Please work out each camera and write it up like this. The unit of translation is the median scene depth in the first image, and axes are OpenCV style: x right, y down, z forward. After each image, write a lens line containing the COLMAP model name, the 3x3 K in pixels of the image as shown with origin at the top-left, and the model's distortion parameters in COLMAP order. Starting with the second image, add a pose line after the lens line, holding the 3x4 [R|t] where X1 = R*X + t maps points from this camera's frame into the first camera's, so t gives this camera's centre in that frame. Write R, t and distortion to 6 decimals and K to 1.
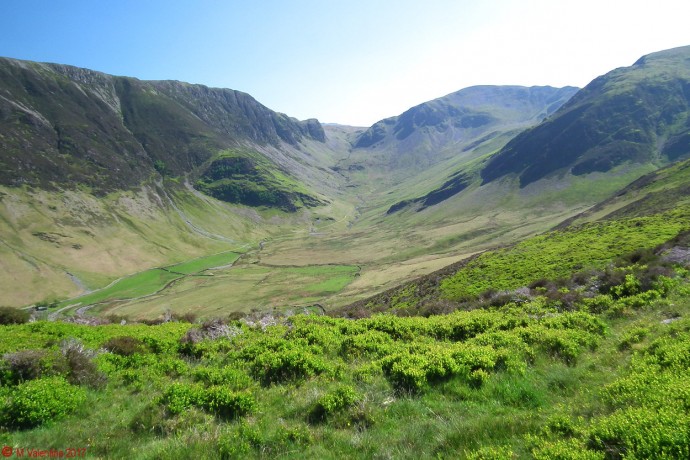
lens RADIAL K [[479.3, 0, 345.0], [0, 479.3, 230.0], [0, 0, 1]] dist [0.007533, -0.007059]
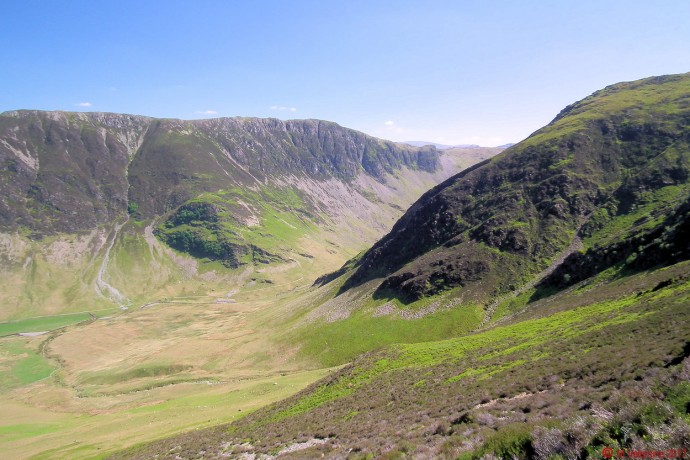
lens RADIAL K [[468.6, 0, 345.0], [0, 468.6, 230.0], [0, 0, 1]] dist [0.026279, -0.027533]
pose [[0.846296, 0.089105, -0.525207, 0.520042], [-0.097220, 0.995188, 0.012184, -0.139514], [0.523766, 0.040749, 0.850887, 0.368359]]
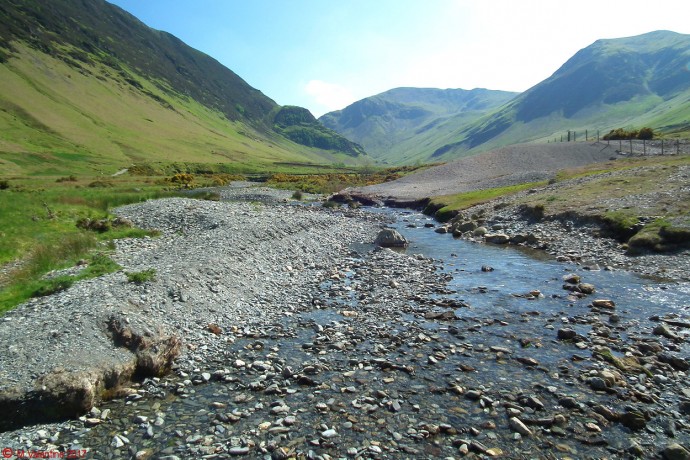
lens RADIAL K [[479.3, 0, 345.0], [0, 479.3, 230.0], [0, 0, 1]] dist [0.007533, -0.007059]
pose [[0.940657, -0.048350, 0.335898, -0.519735], [0.071165, 0.995895, -0.055940, 0.195591], [-0.331814, 0.076525, 0.940236, -0.031094]]
